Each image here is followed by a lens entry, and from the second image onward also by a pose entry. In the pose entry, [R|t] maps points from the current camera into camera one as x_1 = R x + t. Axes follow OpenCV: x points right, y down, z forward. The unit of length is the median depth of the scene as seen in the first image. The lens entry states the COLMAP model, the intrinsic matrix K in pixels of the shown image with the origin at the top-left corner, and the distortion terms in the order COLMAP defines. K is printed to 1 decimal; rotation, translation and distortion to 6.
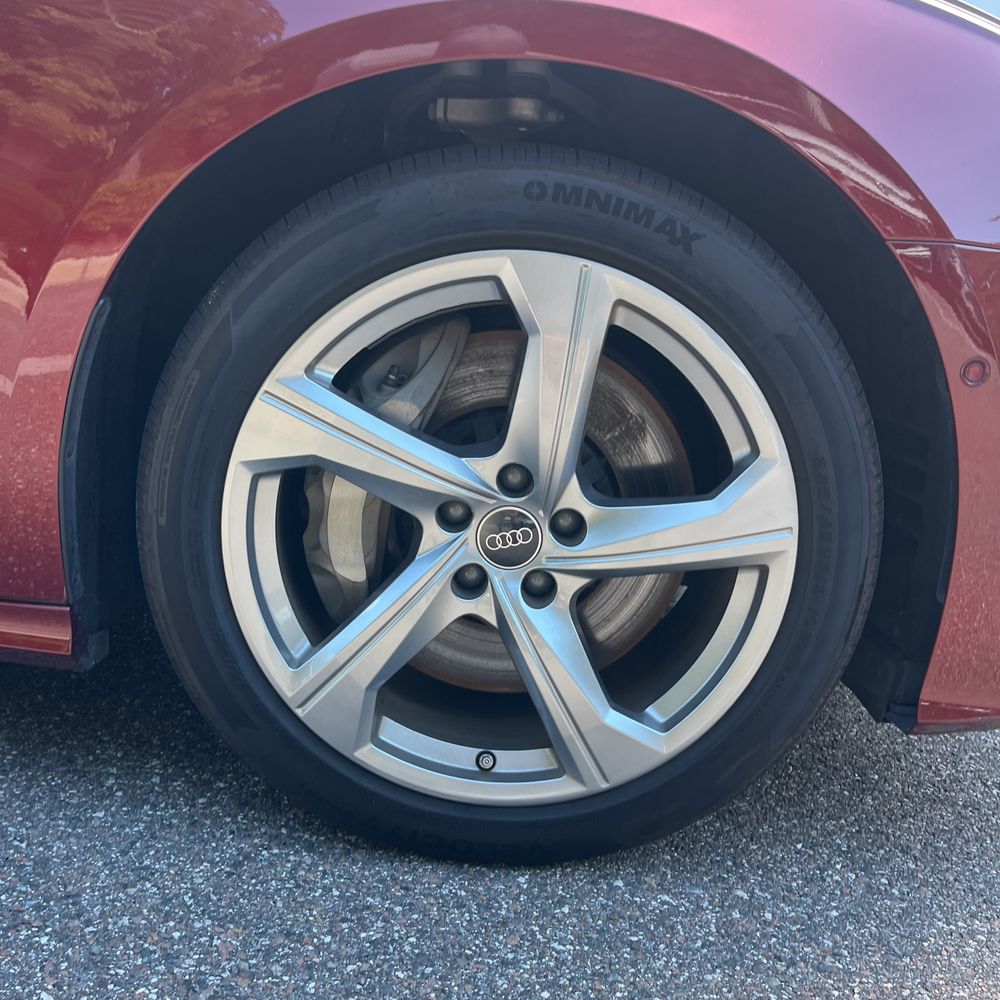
lens RADIAL K [[1021.0, 0, 501.3], [0, 1021.0, 500.1], [0, 0, 1]] dist [0.026904, 0.000000]
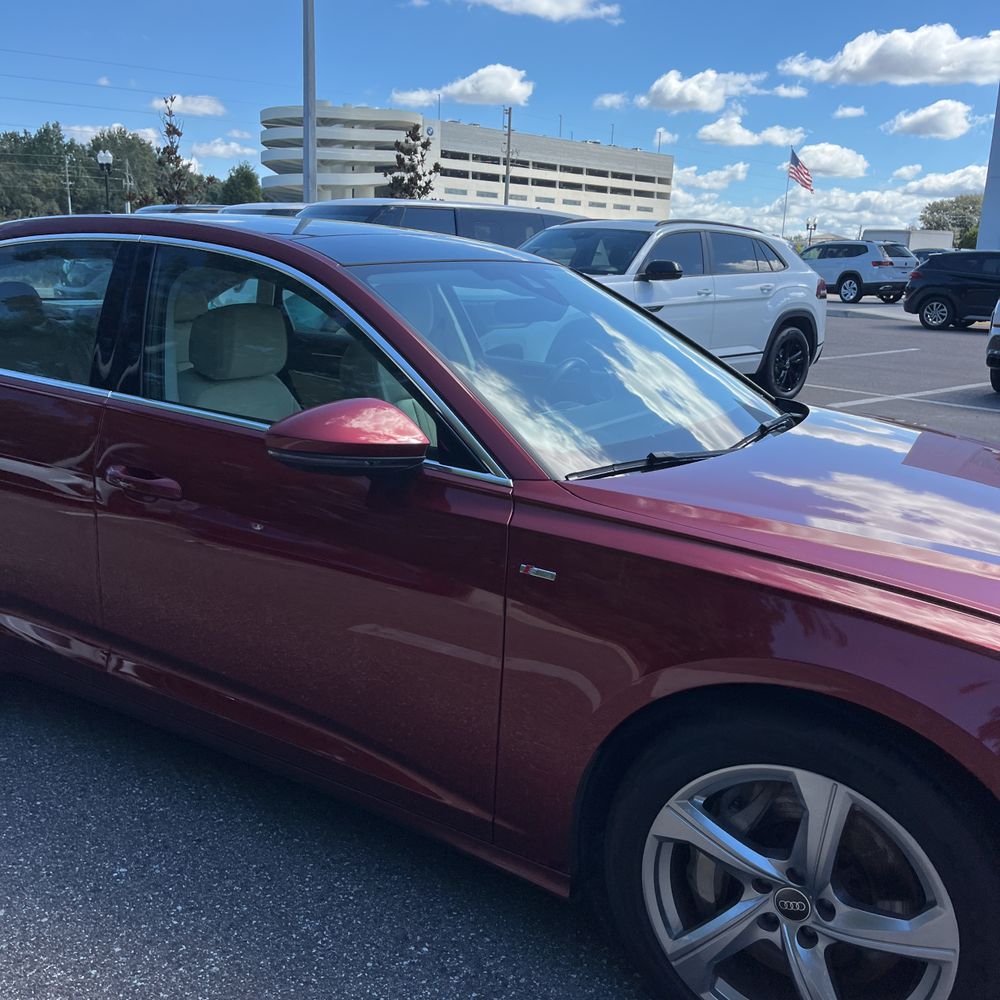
lens RADIAL K [[1021.0, 0, 496.1], [0, 1021.0, 495.5], [0, 0, 1]] dist [0.026904, 0.000000]
pose [[0.869697, 0.086691, -0.485914, 0.376404], [-0.113981, 0.993121, -0.026825, -0.578857], [0.480246, 0.078715, 0.873595, -0.913429]]
